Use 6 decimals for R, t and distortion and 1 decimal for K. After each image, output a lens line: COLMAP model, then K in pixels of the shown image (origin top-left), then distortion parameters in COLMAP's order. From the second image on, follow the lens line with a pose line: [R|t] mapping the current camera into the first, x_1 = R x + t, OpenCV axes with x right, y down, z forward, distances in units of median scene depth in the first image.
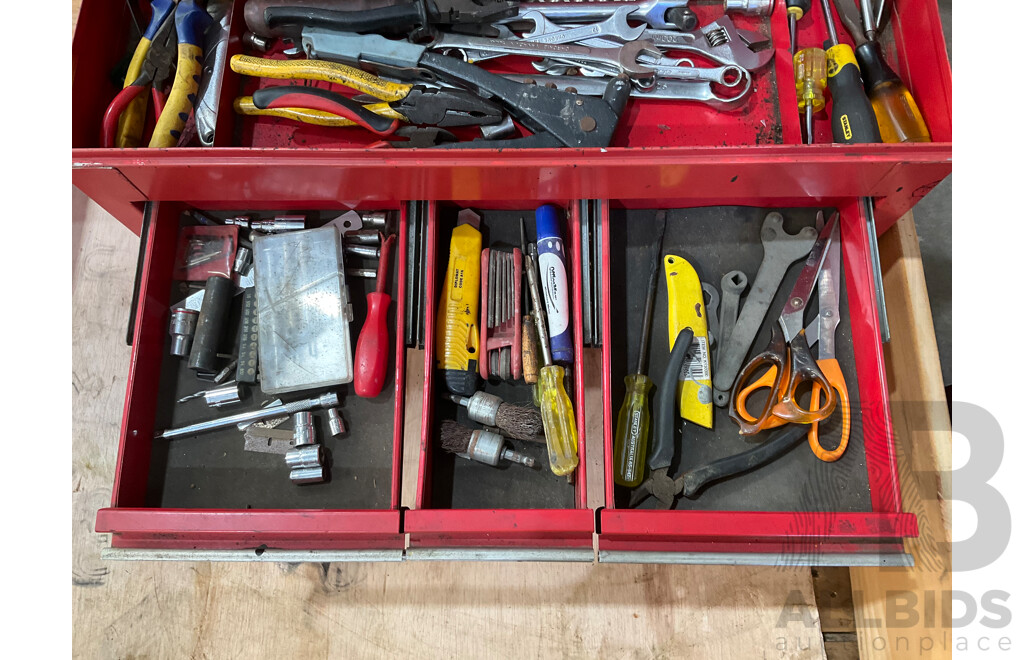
lens RADIAL K [[725.8, 0, 509.3], [0, 725.8, 331.5], [0, 0, 1]] dist [-0.025019, -0.029923]
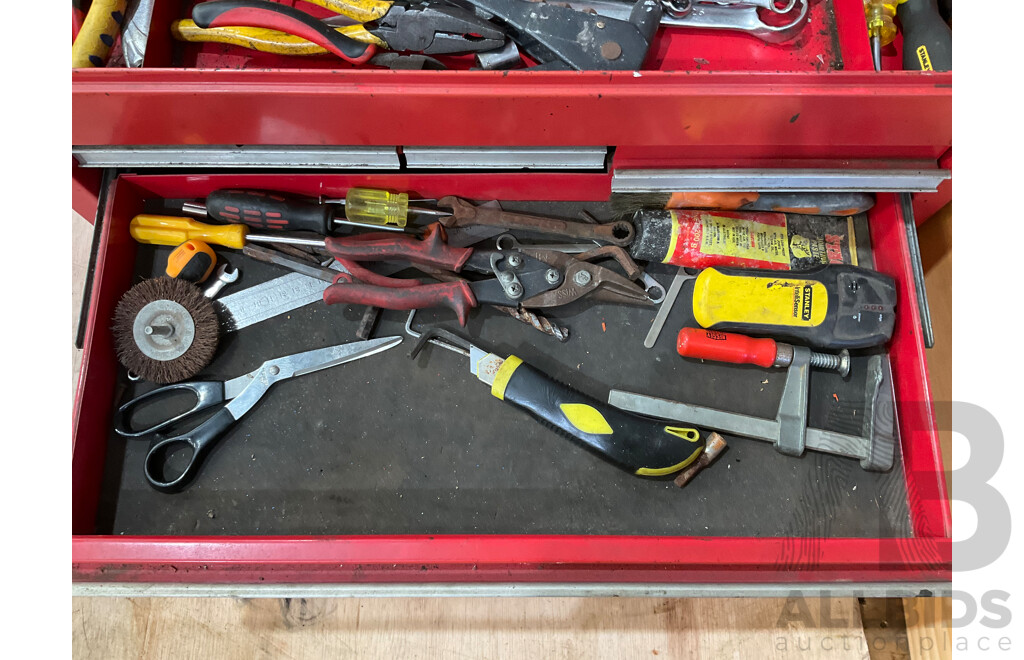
lens RADIAL K [[725.8, 0, 506.3], [0, 725.8, 330.1], [0, 0, 1]] dist [-0.025019, -0.029923]
pose [[0.999713, 0.001545, 0.023922, -0.026127], [-0.001286, 0.999941, -0.010823, 0.031228], [-0.023937, 0.010789, 0.999655, 0.194349]]
